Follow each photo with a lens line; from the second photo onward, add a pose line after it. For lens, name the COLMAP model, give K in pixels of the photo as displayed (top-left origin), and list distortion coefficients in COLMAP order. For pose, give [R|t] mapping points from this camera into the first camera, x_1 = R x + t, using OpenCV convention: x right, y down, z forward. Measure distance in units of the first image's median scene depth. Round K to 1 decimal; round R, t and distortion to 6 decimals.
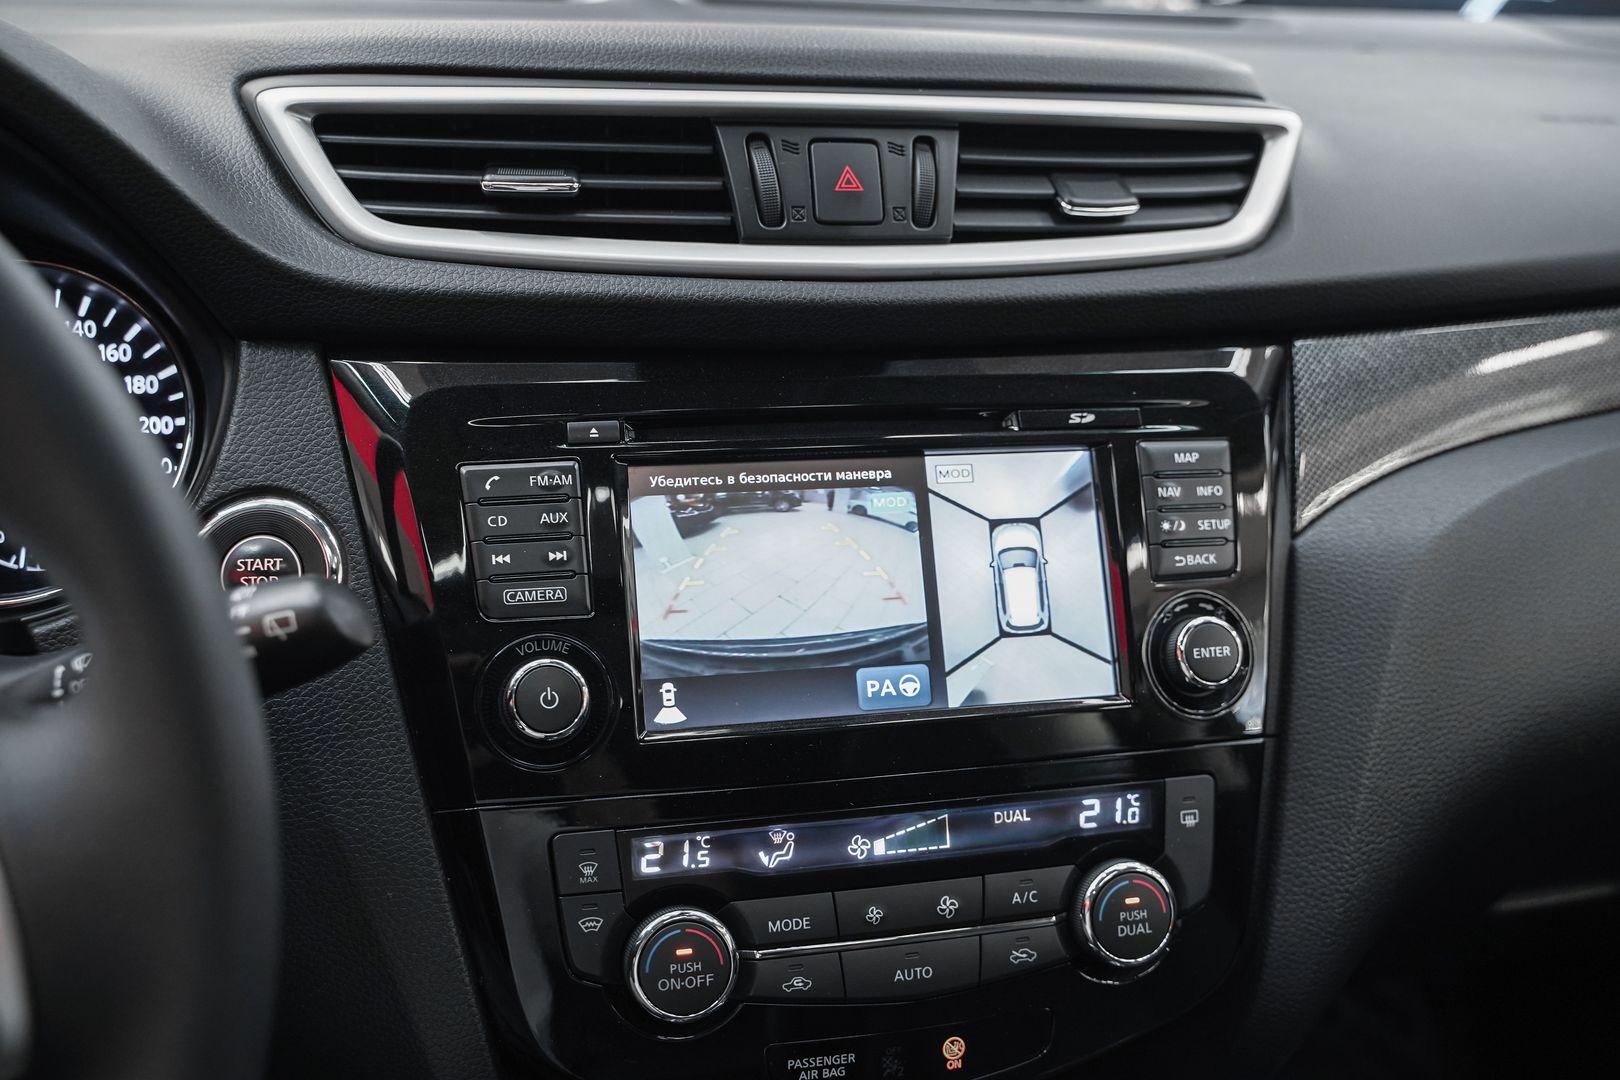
lens RADIAL K [[1646.0, 0, 814.6], [0, 1646.0, 544.1], [0, 0, 1]] dist [-0.044955, 0.000000]
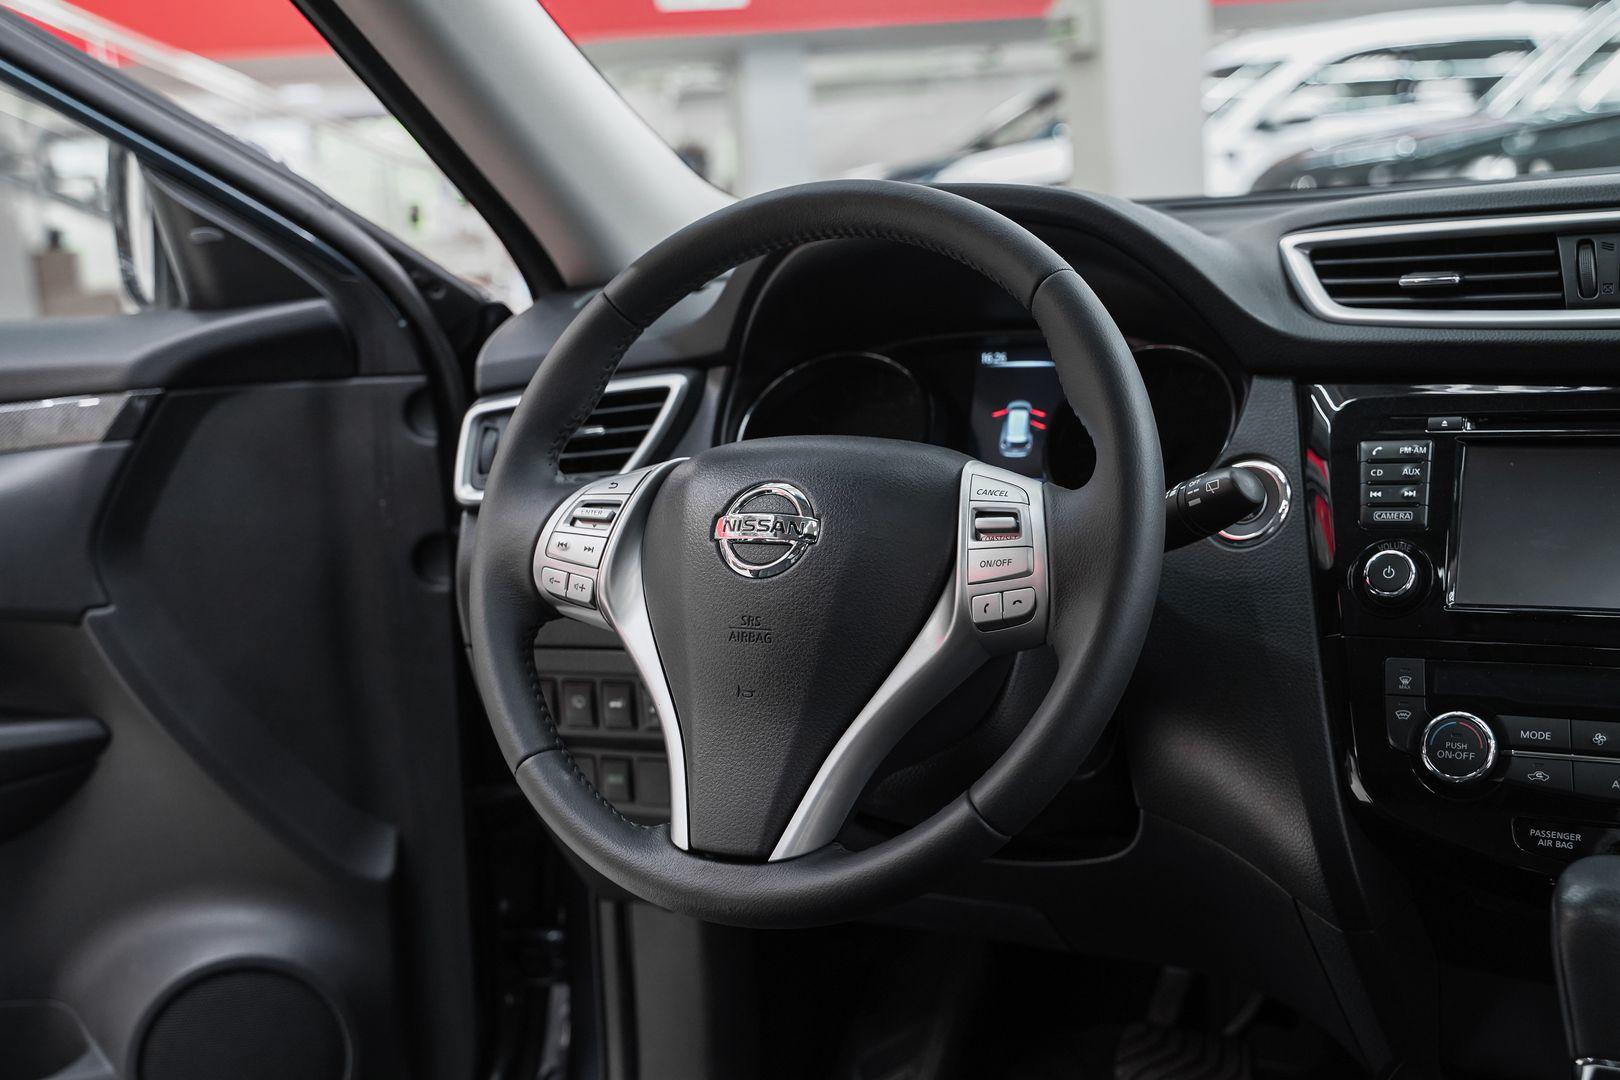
lens RADIAL K [[1964.7, 0, 778.0], [0, 1964.7, 506.5], [0, 0, 1]] dist [0.026283, 0.000000]
pose [[0.717303, 0.004724, -0.696745, 0.735663], [-0.141018, 0.980267, -0.138532, 0.367617], [0.682342, 0.197623, 0.703815, -0.787006]]
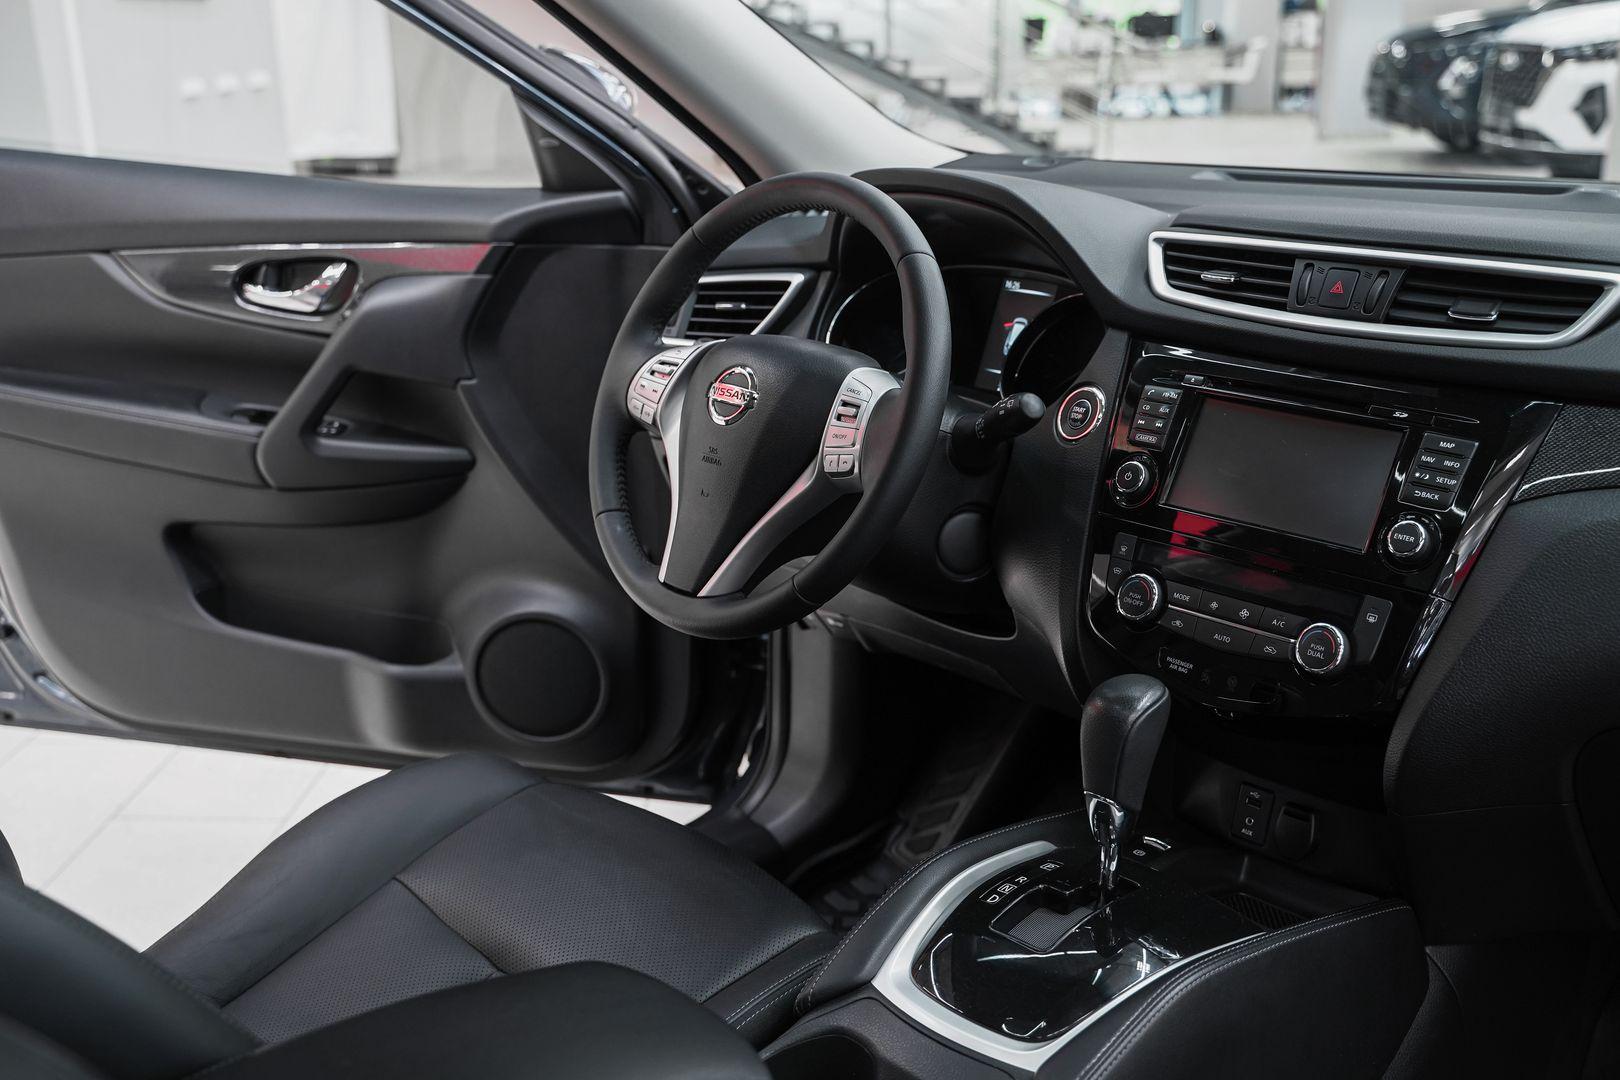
lens RADIAL K [[1747.1, 0, 812.7], [0, 1747.1, 536.6], [0, 0, 1]] dist [-0.022547, 0.000000]
pose [[0.449951, 0.195037, -0.871496, 1.811771], [-0.281398, 0.957114, 0.068913, 0.125669], [0.847561, 0.214229, 0.485537, -0.618174]]
